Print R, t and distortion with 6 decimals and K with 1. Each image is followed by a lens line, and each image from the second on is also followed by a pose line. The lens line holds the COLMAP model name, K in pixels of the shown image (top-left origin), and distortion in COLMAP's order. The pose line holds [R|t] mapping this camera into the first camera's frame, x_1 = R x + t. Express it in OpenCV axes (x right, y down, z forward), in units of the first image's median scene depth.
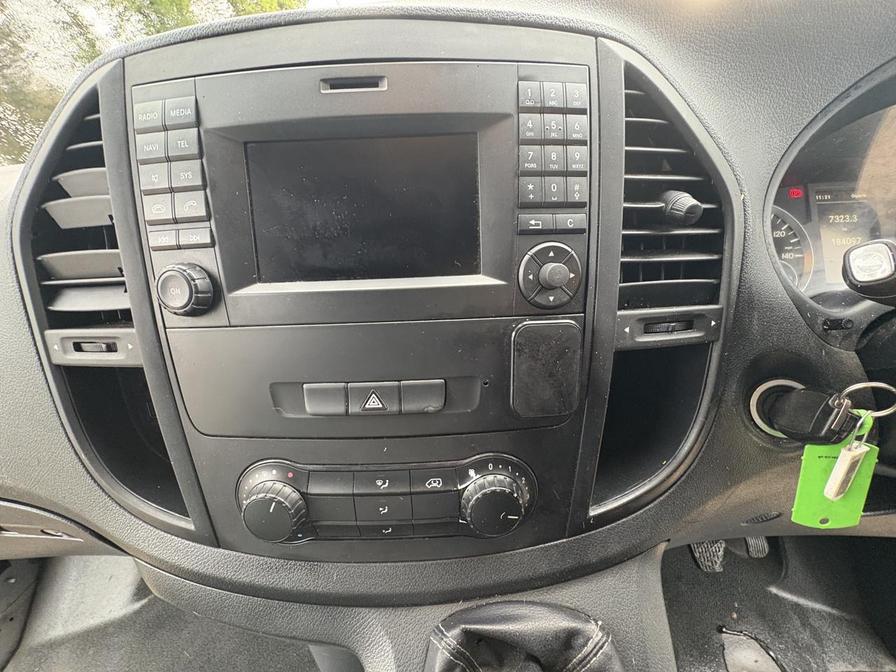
lens RADIAL K [[356.9, 0, 445.2], [0, 356.9, 336.5], [0, 0, 1]] dist [0.001238, 0.000065]
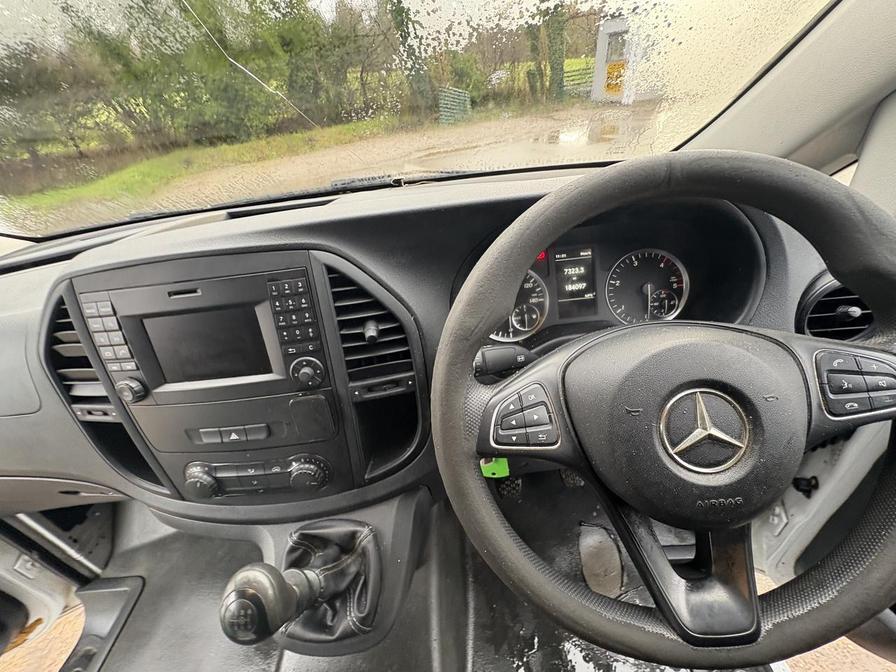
lens RADIAL K [[356.9, 0, 446.7], [0, 356.9, 337.0], [0, 0, 1]] dist [0.001238, 0.000065]
pose [[0.996325, -0.067881, -0.052240, 1.075810], [0.076632, 0.978869, 0.189588, -0.619652], [0.038267, -0.192894, 0.980473, -0.778392]]
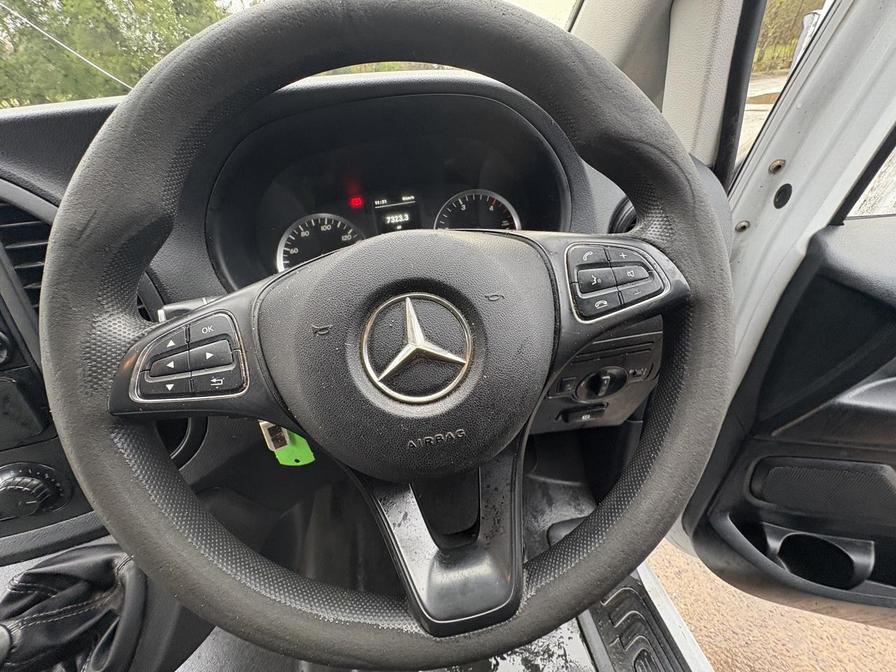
lens RADIAL K [[356.9, 0, 450.9], [0, 356.9, 338.5], [0, 0, 1]] dist [0.001238, 0.000065]
pose [[0.985310, -0.144153, 0.091564, 1.827150], [0.125081, 0.974216, 0.187769, -0.213900], [-0.116271, -0.173558, 0.977936, -0.525928]]
